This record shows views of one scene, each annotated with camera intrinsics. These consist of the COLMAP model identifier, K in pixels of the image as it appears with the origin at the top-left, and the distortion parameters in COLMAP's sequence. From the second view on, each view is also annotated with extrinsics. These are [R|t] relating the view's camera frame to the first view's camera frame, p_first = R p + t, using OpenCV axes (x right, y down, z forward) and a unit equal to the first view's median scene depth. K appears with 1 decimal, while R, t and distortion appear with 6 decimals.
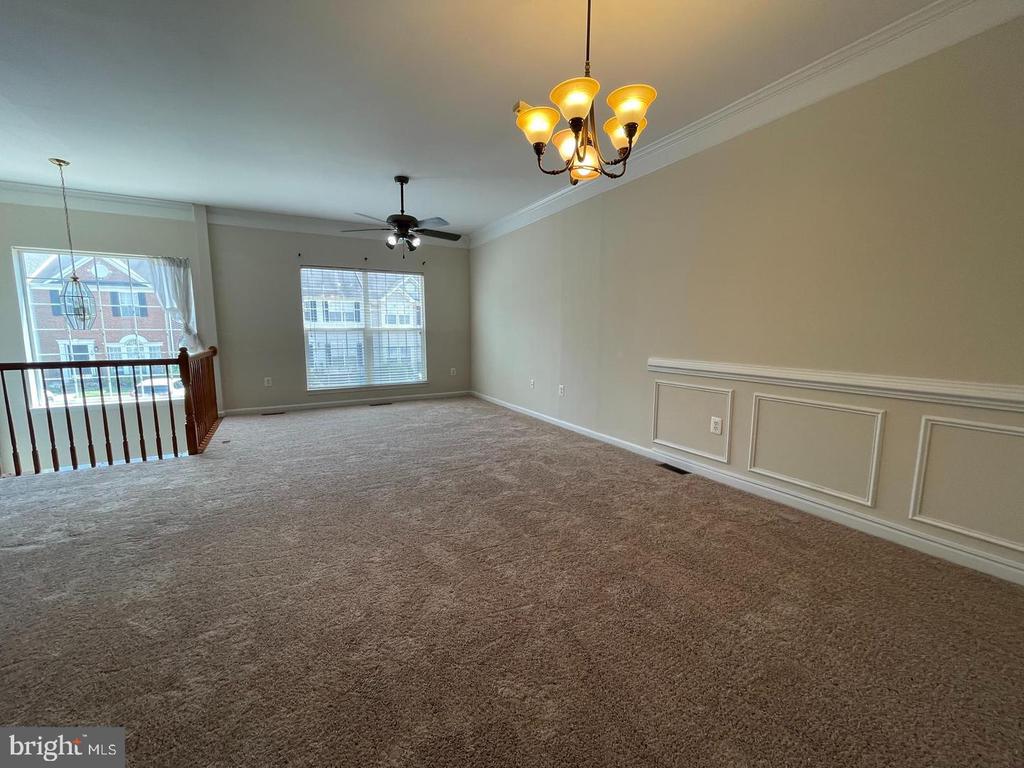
lens RADIAL K [[413.8, 0, 511.1], [0, 413.8, 382.2], [0, 0, 1]] dist [-0.000770, -0.000199]
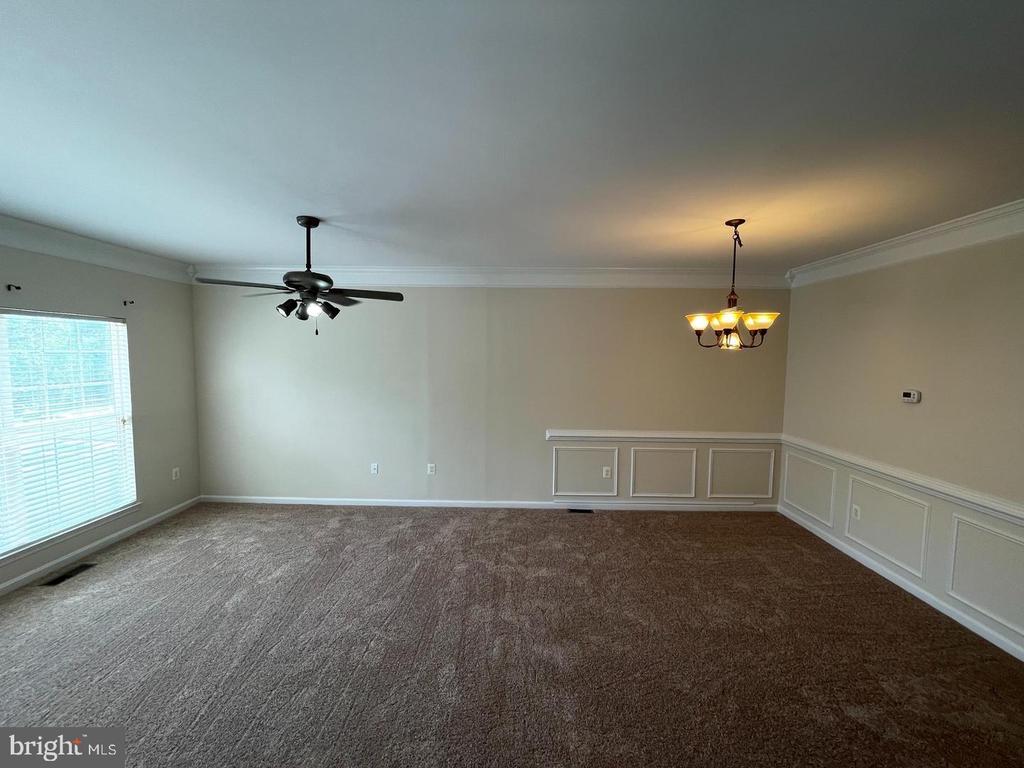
lens RADIAL K [[413.8, 0, 511.1], [0, 413.8, 382.2], [0, 0, 1]] dist [-0.000770, -0.000199]
pose [[0.496853, -0.056607, 0.865986, -0.797747], [0.100060, 0.994952, 0.007628, -0.223418], [-0.862047, 0.082861, 0.500010, 0.445950]]
